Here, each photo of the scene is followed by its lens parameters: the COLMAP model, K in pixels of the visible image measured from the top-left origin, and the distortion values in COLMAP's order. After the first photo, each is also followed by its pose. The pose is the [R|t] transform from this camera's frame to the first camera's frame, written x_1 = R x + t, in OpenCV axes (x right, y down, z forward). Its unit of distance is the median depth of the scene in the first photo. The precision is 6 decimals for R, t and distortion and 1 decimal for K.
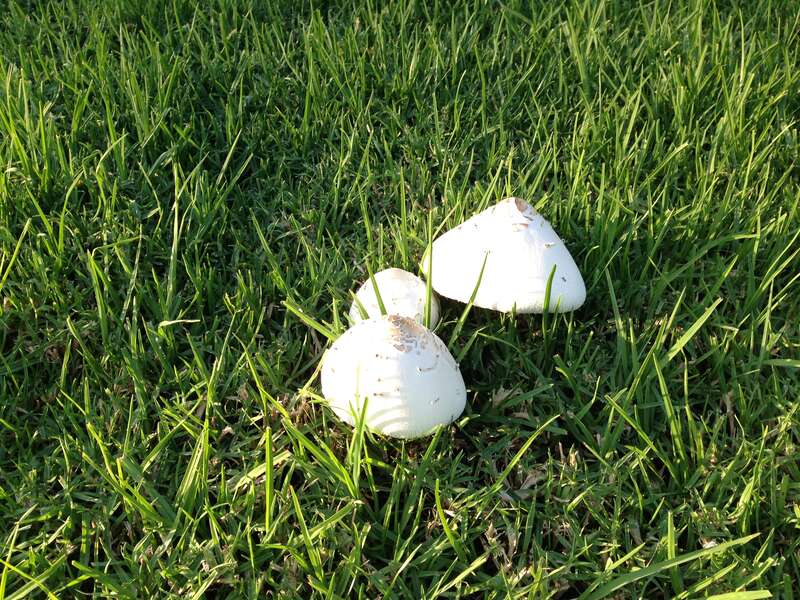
lens RADIAL K [[764.4, 0, 400.0], [0, 764.4, 300.0], [0, 0, 1]] dist [0.072059, -0.187723]
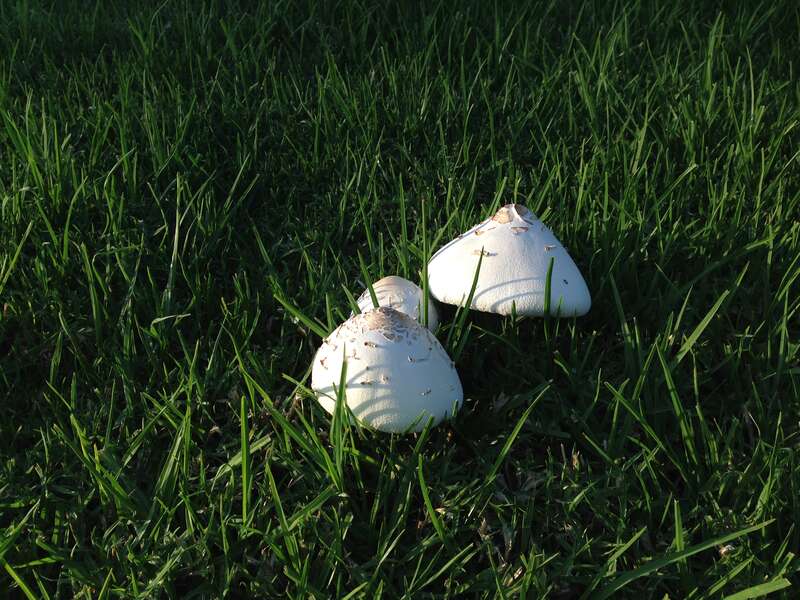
lens RADIAL K [[764.4, 0, 400.0], [0, 764.4, 300.0], [0, 0, 1]] dist [0.072059, -0.187723]
pose [[0.998727, 0.000524, -0.050439, 0.054787], [-0.007422, 0.990590, -0.136665, 0.134079], [0.049892, 0.136865, 0.989332, 0.033315]]
